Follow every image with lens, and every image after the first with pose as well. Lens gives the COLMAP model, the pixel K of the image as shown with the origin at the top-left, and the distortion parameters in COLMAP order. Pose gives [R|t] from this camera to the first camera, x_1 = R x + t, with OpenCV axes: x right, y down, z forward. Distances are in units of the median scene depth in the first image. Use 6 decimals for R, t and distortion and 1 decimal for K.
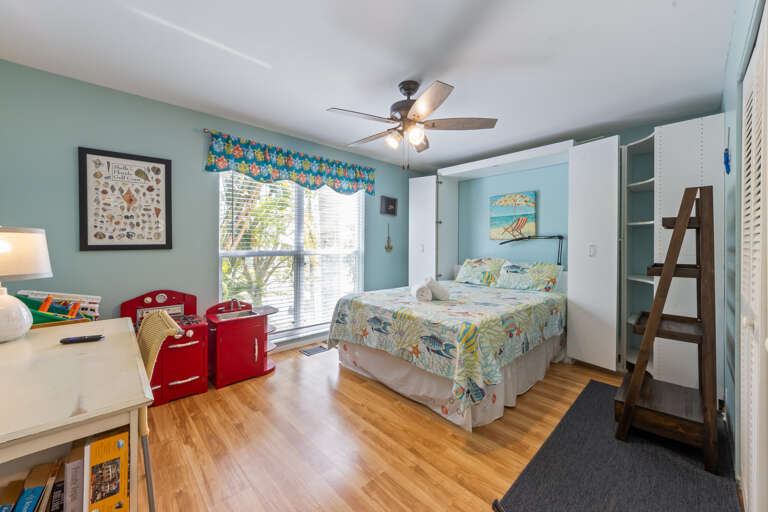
lens RADIAL K [[296.8, 0, 379.9], [0, 296.8, 241.8], [0, 0, 1]] dist [0.006083, -0.000085]
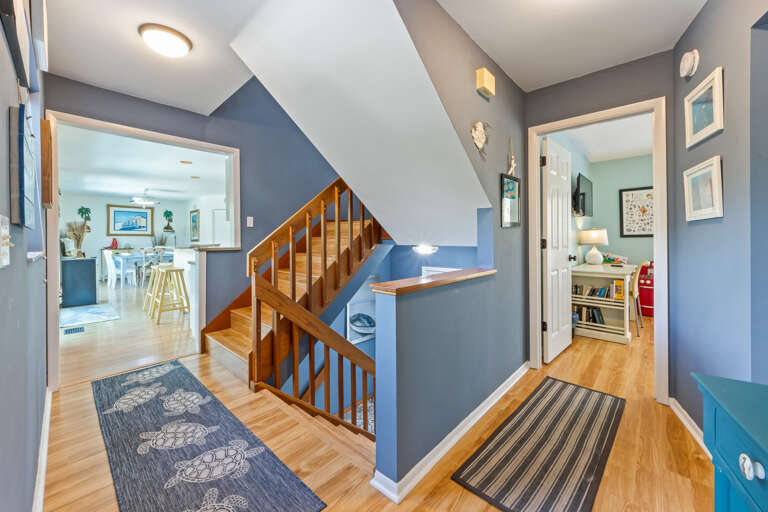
lens RADIAL K [[296.8, 0, 378.1], [0, 296.8, 234.9], [0, 0, 1]] dist [0.006083, -0.000085]
pose [[0.072827, -0.009825, -0.997296, 0.980249], [0.009570, 0.999912, -0.009152, 0.014351], [0.997299, -0.008878, 0.072915, -0.871500]]
